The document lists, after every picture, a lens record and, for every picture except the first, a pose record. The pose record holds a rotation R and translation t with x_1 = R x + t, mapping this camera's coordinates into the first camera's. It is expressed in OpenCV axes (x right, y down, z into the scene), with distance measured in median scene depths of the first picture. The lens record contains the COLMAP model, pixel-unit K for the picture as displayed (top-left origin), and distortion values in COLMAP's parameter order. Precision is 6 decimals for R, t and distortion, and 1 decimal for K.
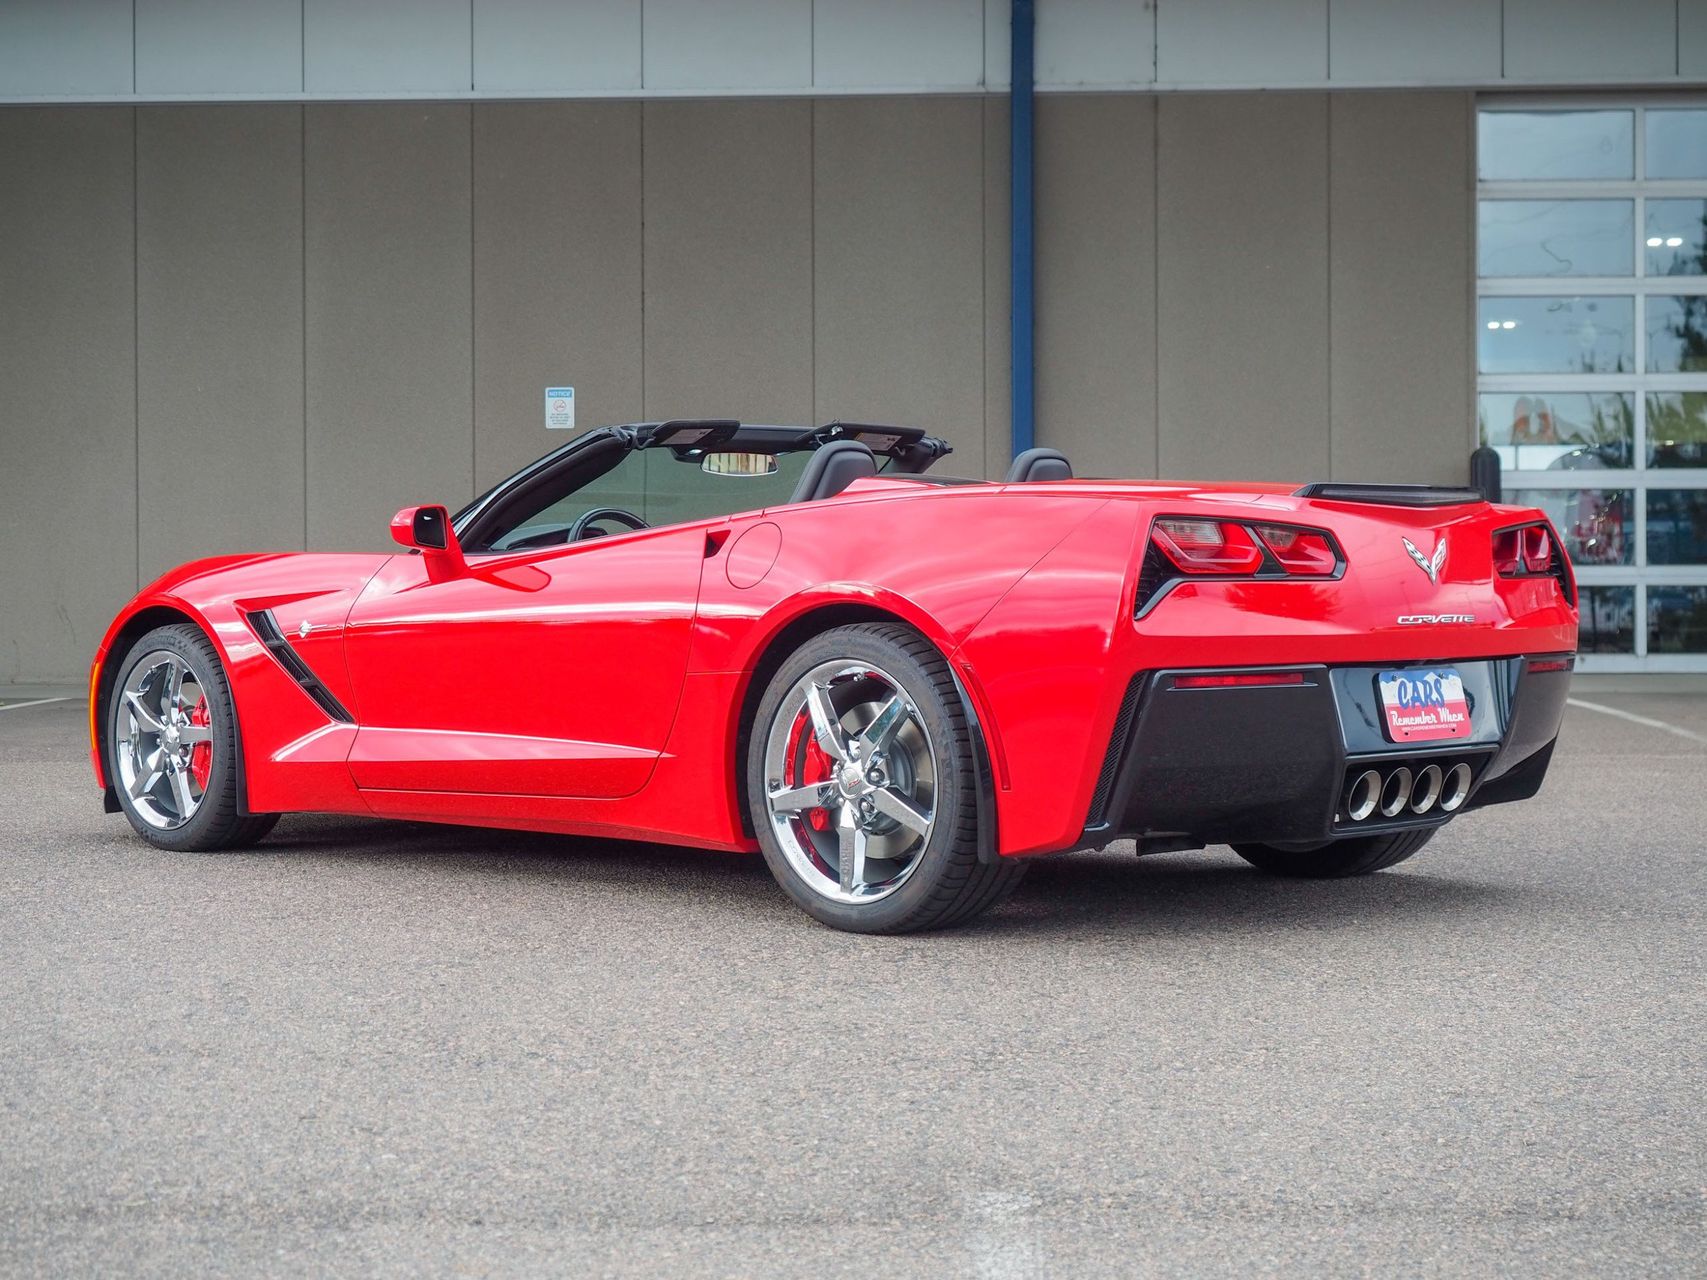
lens RADIAL K [[2927.9, 0, 847.8], [0, 2927.9, 605.7], [0, 0, 1]] dist [0.050675, -0.055878]
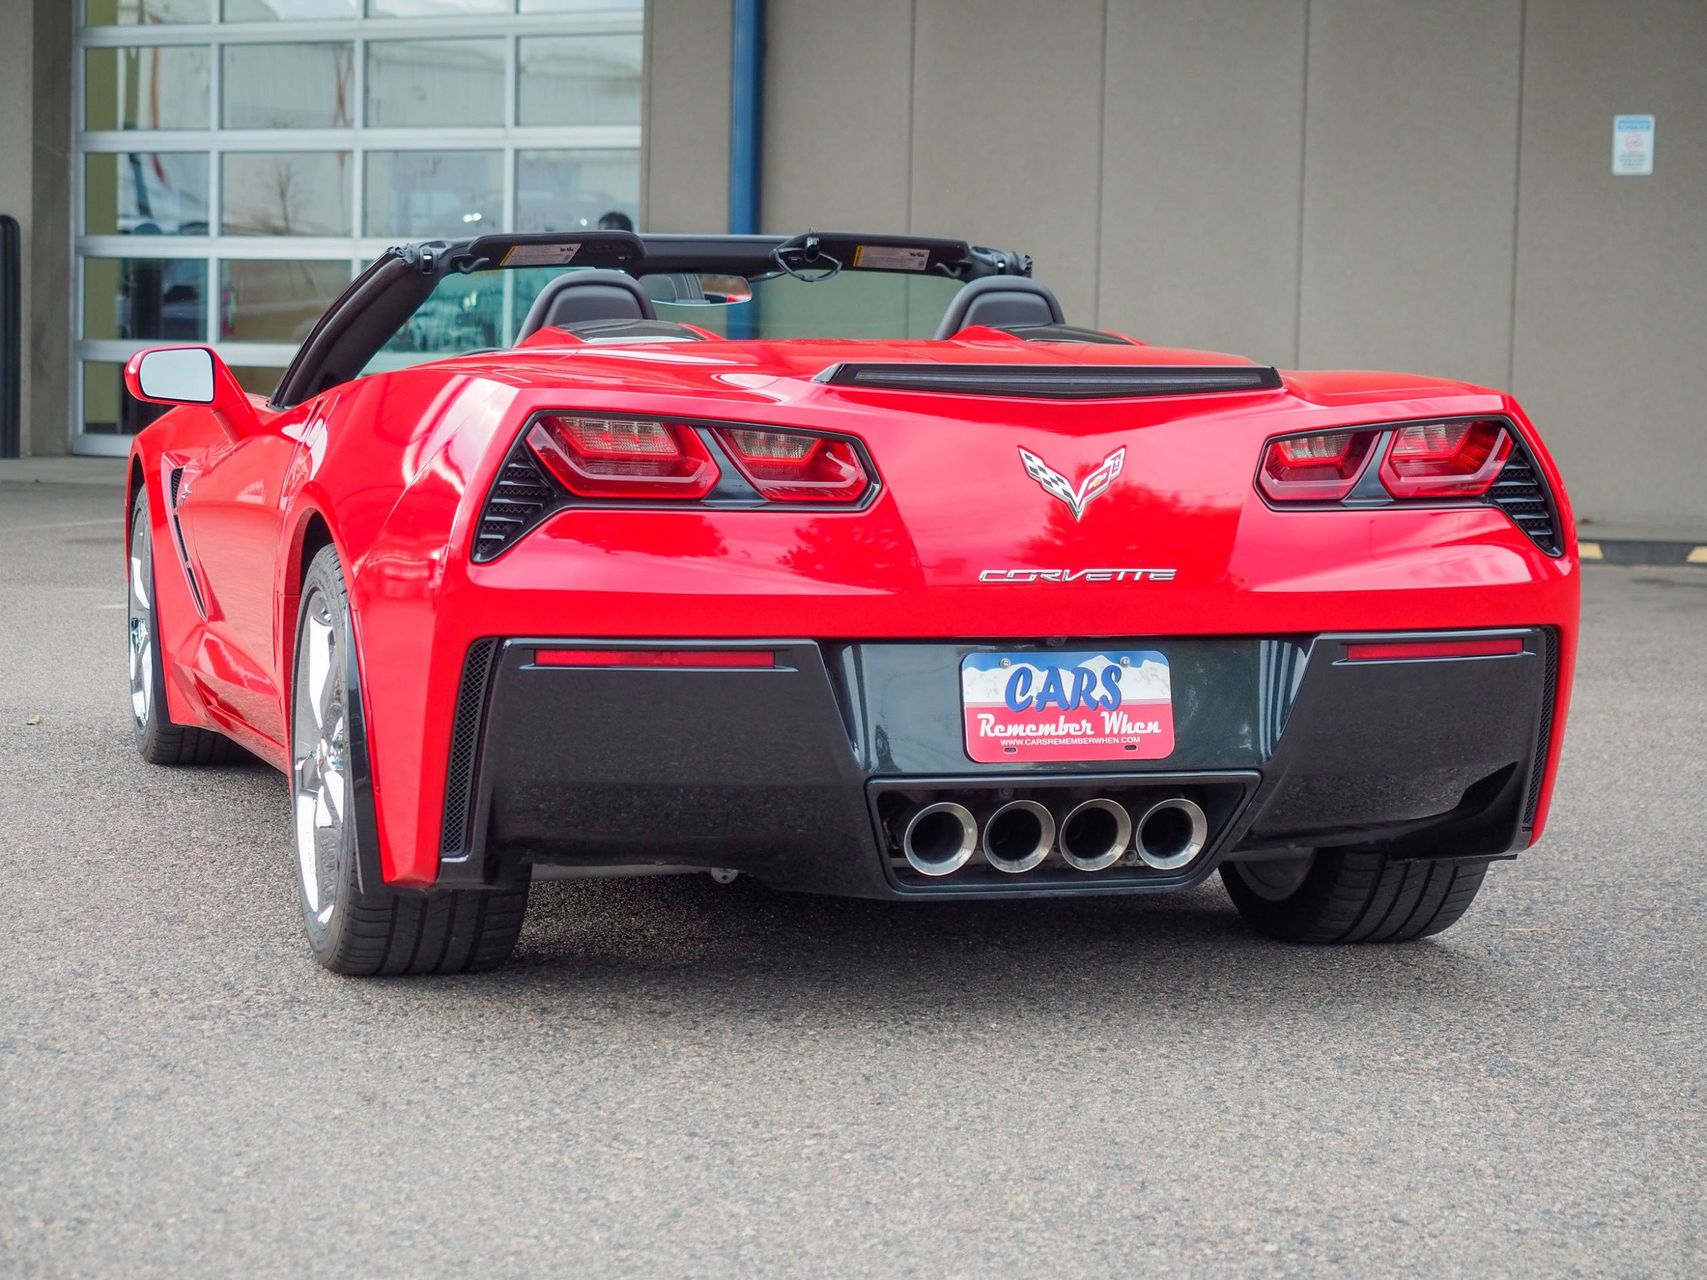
lens RADIAL K [[3831.5, 0, 853.5], [0, 3831.5, 640.0], [0, 0, 1]] dist [0.027183, 0.132256]
pose [[0.872509, 0.059408, -0.484972, 0.560885], [-0.024233, 0.996621, 0.078485, -0.045624], [0.487996, -0.056726, 0.871000, 0.239981]]
